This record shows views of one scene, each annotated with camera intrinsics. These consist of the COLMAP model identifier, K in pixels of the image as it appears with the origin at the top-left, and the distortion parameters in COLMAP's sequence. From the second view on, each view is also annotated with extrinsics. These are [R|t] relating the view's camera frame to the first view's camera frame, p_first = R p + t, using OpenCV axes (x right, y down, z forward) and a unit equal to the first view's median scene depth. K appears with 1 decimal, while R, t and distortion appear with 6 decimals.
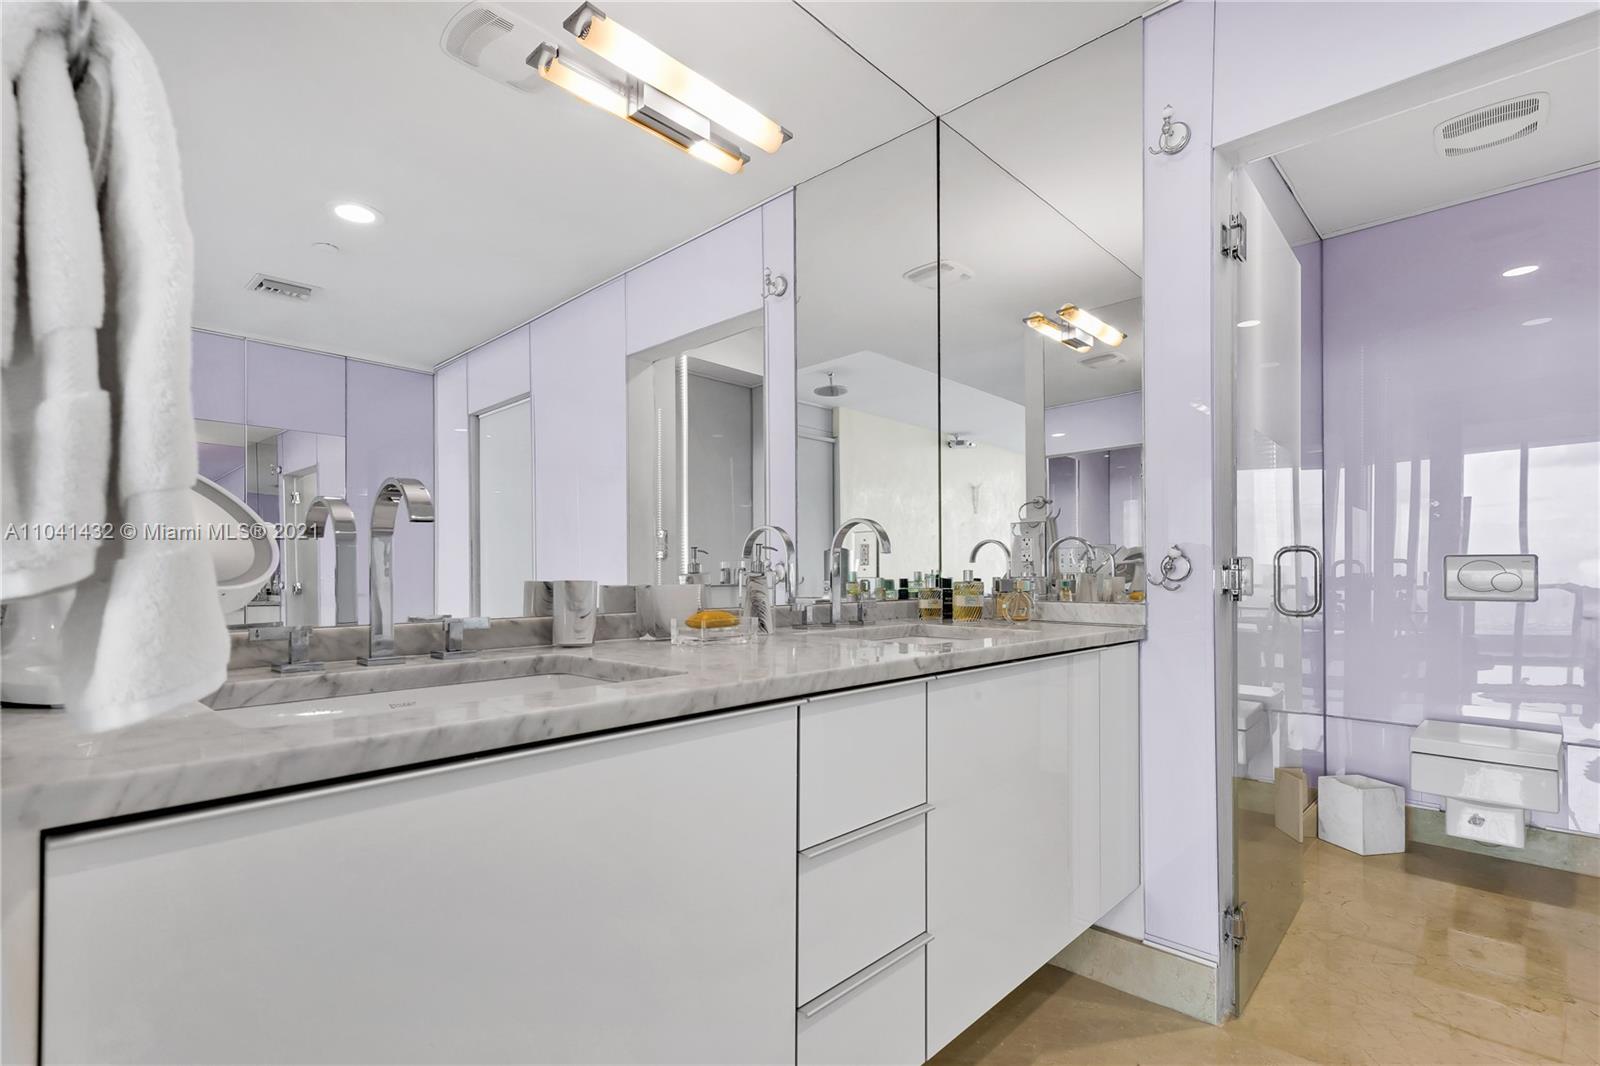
lens RADIAL K [[731.0, 0, 792.4], [0, 731.0, 552.6], [0, 0, 1]] dist [-0.012978, -0.001474]
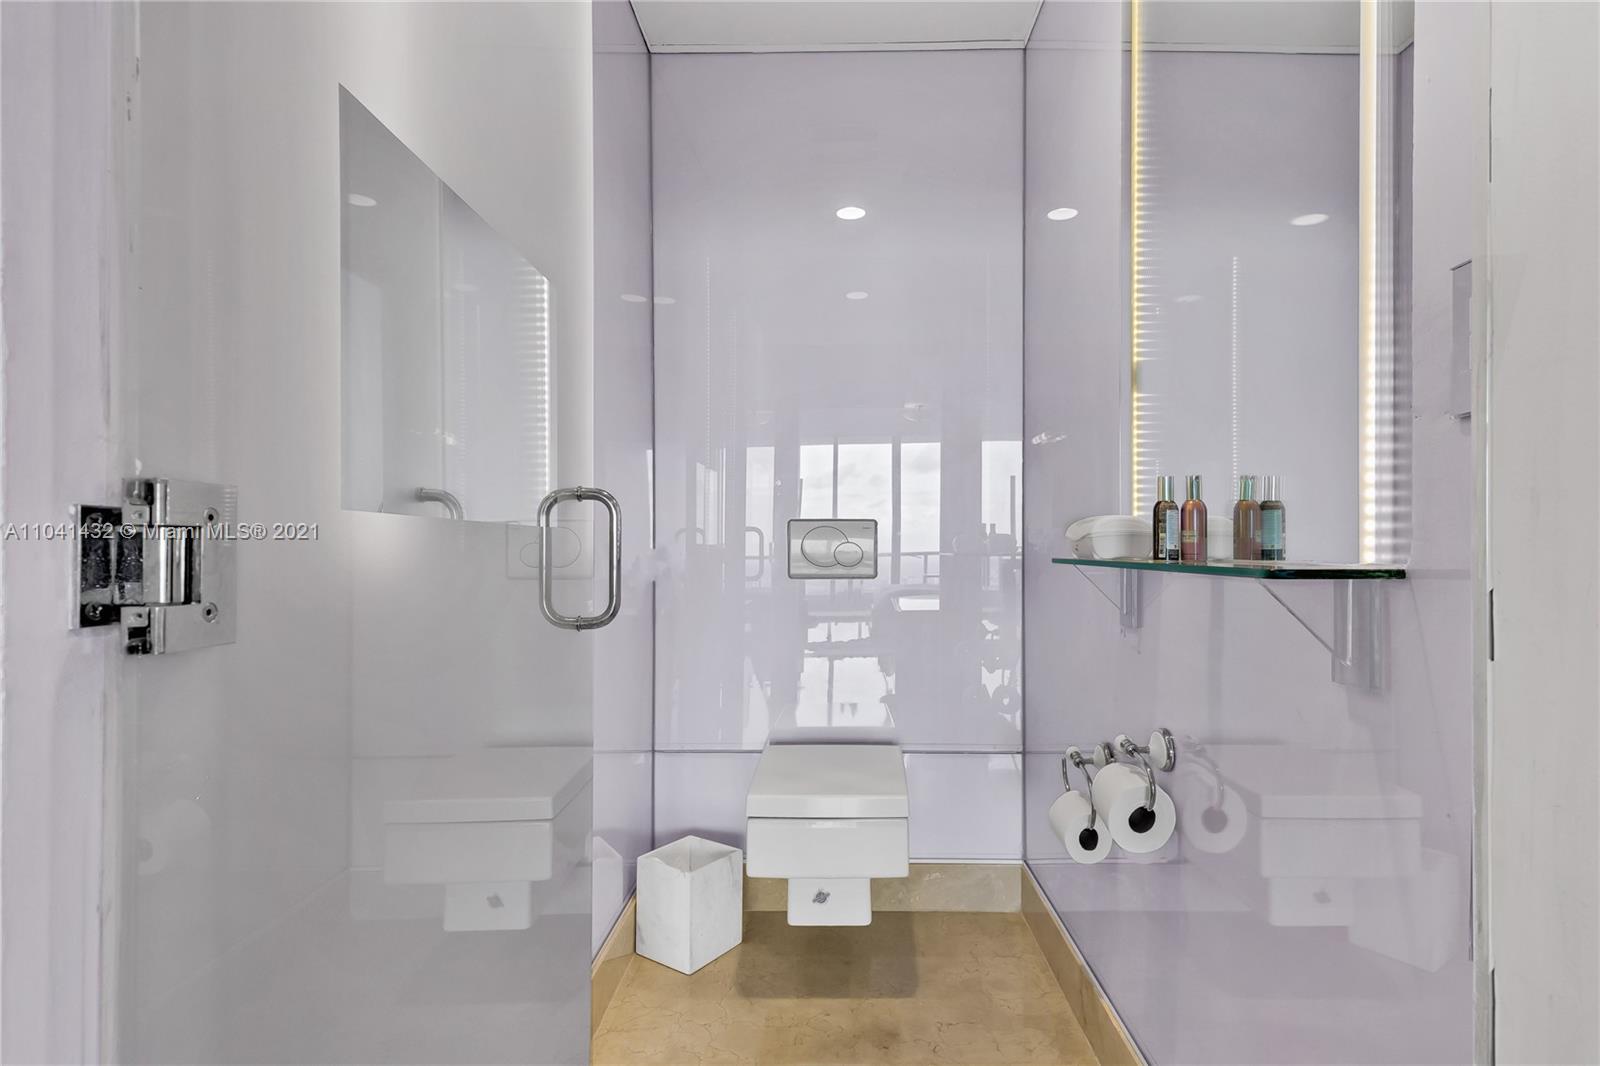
lens RADIAL K [[757.8, 0, 800.0], [0, 757.8, 533.0], [0, 0, 1]] dist [0.017439, -0.000390]
pose [[0.728708, 0.008663, 0.684770, 0.381792], [-0.015204, 0.999878, 0.003529, 0.015913], [-0.684656, -0.012983, 0.728751, 0.429920]]
